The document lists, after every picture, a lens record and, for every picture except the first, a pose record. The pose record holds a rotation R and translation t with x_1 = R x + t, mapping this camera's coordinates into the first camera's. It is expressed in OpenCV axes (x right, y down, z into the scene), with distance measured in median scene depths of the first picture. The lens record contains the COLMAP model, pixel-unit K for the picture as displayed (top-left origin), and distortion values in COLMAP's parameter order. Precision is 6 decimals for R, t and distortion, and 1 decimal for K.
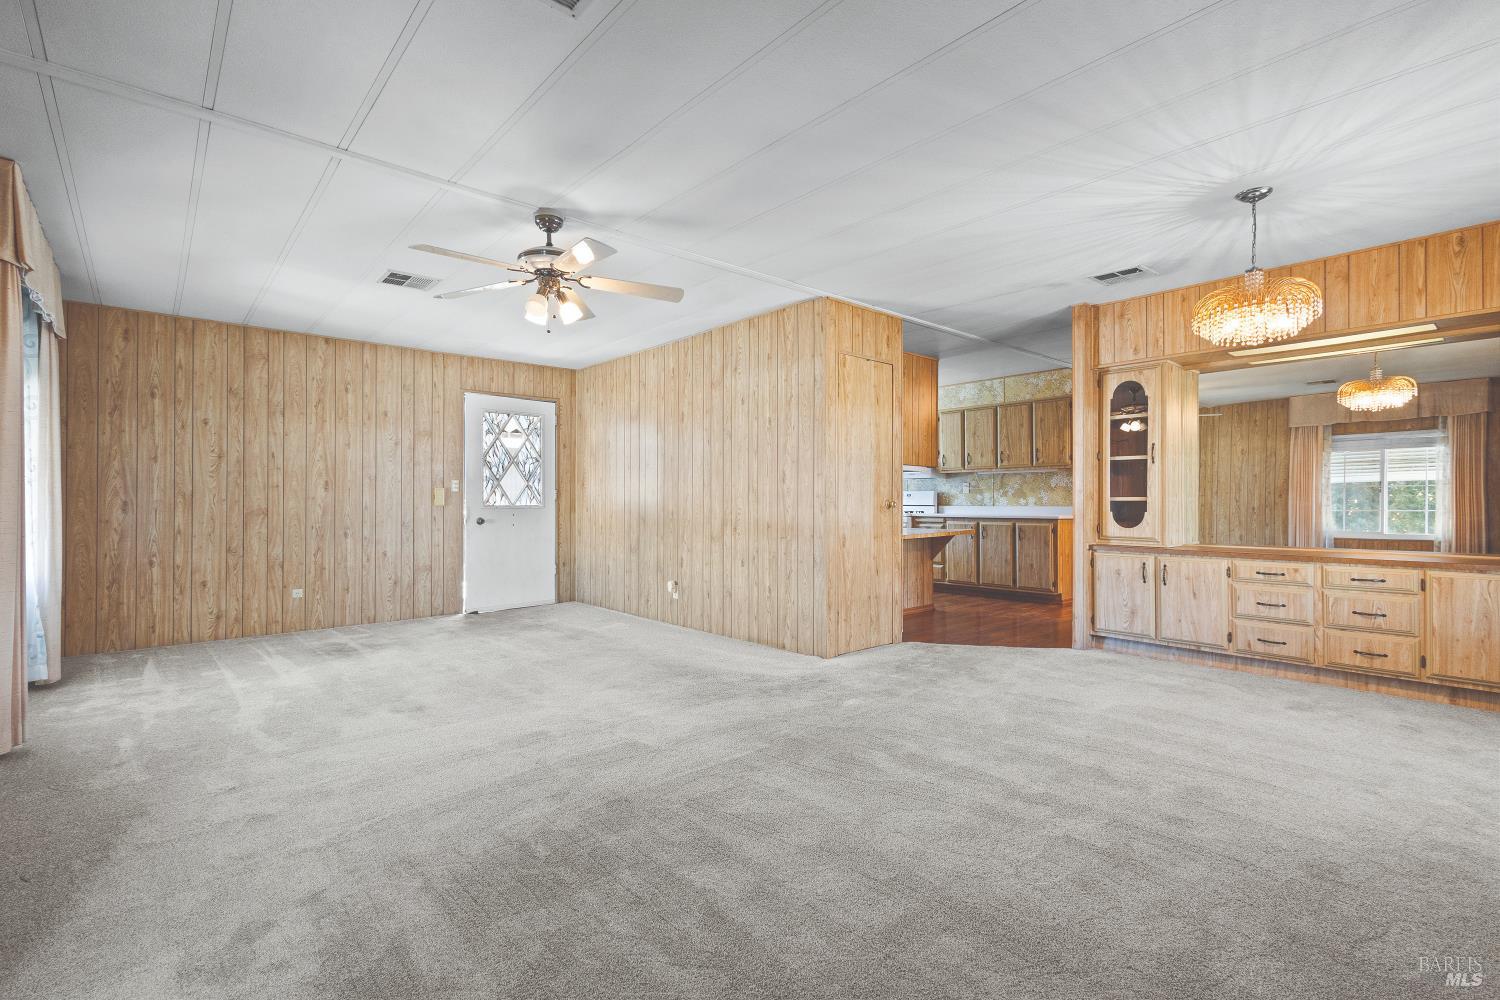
lens RADIAL K [[693.5, 0, 751.1], [0, 693.5, 502.0], [0, 0, 1]] dist [0.001591, -0.000623]
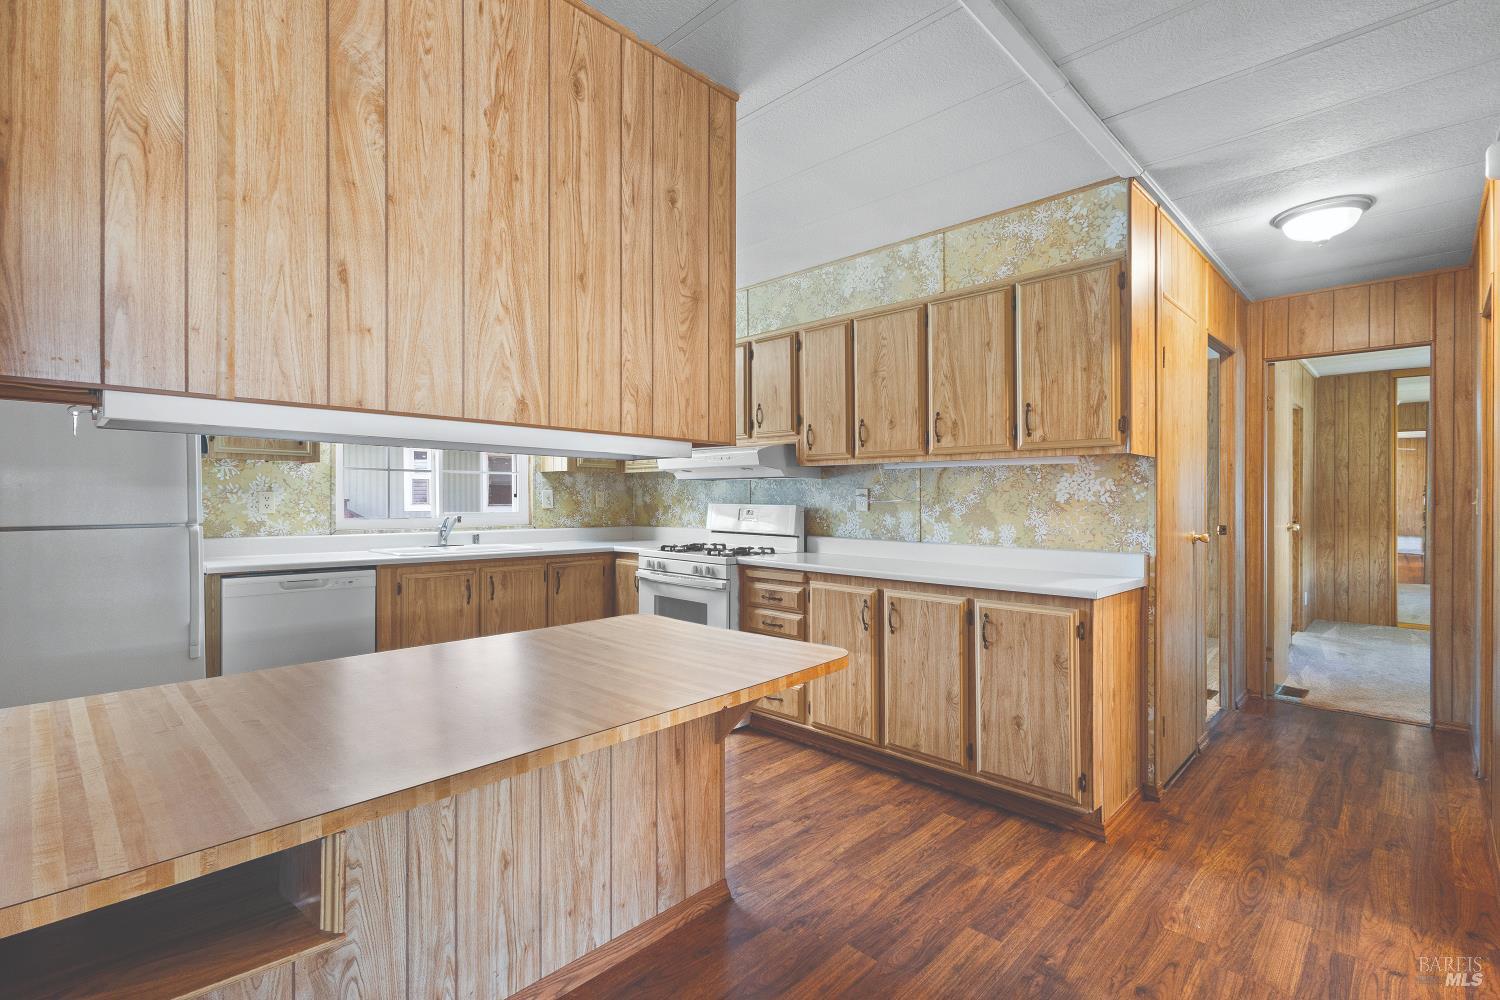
lens RADIAL K [[693.5, 0, 750.3], [0, 693.5, 492.6], [0, 0, 1]] dist [0.001591, -0.000623]
pose [[0.997116, 0.001904, 0.075874, 0.220410], [-0.001578, 0.999989, -0.004356, -0.024605], [-0.075882, 0.004224, 0.997108, 0.602042]]
